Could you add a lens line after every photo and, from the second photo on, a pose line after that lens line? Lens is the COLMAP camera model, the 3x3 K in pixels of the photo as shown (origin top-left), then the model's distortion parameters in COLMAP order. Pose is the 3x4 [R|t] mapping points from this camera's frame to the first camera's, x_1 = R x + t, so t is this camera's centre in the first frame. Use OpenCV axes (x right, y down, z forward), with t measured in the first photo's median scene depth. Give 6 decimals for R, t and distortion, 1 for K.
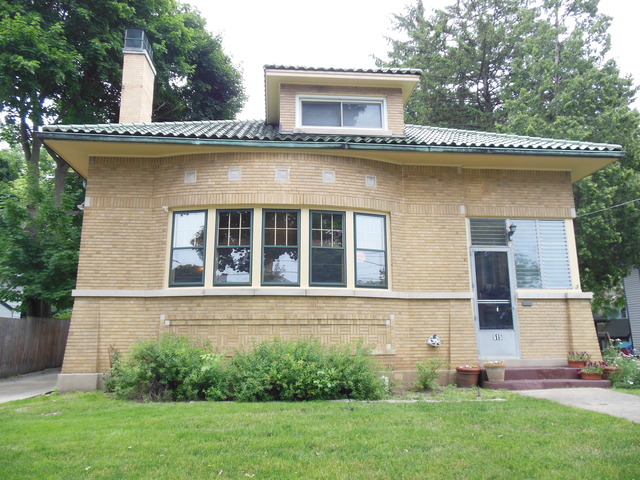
lens RADIAL K [[491.6, 0, 320.0], [0, 491.6, 240.0], [0, 0, 1]] dist [-0.068610, 0.122955]
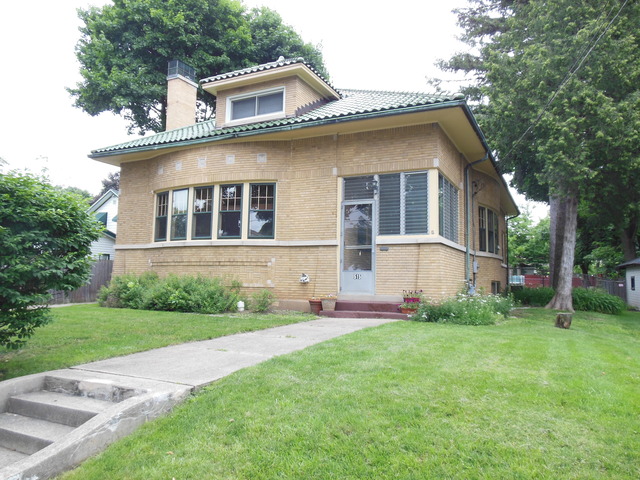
lens RADIAL K [[491.6, 0, 320.0], [0, 491.6, 240.0], [0, 0, 1]] dist [-0.068610, 0.122955]
pose [[0.848336, -0.025122, -0.528862, 0.925495], [0.085356, 0.992297, 0.089781, -0.005997], [0.522533, -0.121306, 0.843946, -0.054119]]
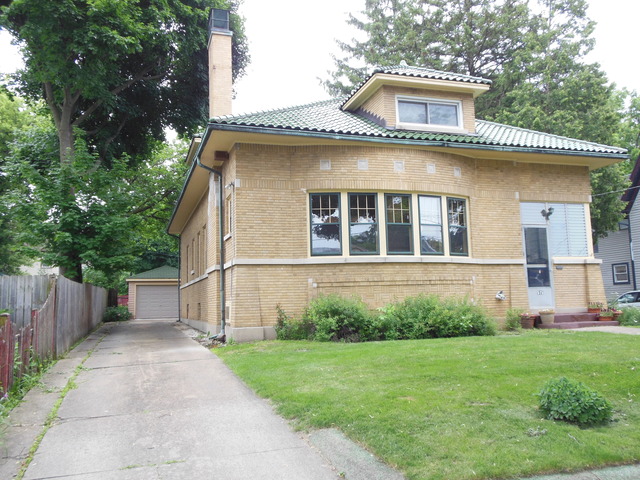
lens RADIAL K [[568.9, 0, 320.0], [0, 568.9, 240.0], [0, 0, 1]] dist [-0.017582, 0.087797]
pose [[0.973240, 0.003707, 0.229762, -0.577232], [-0.023023, 0.996412, 0.081446, -0.056173], [-0.228635, -0.084556, 0.969833, -0.355227]]
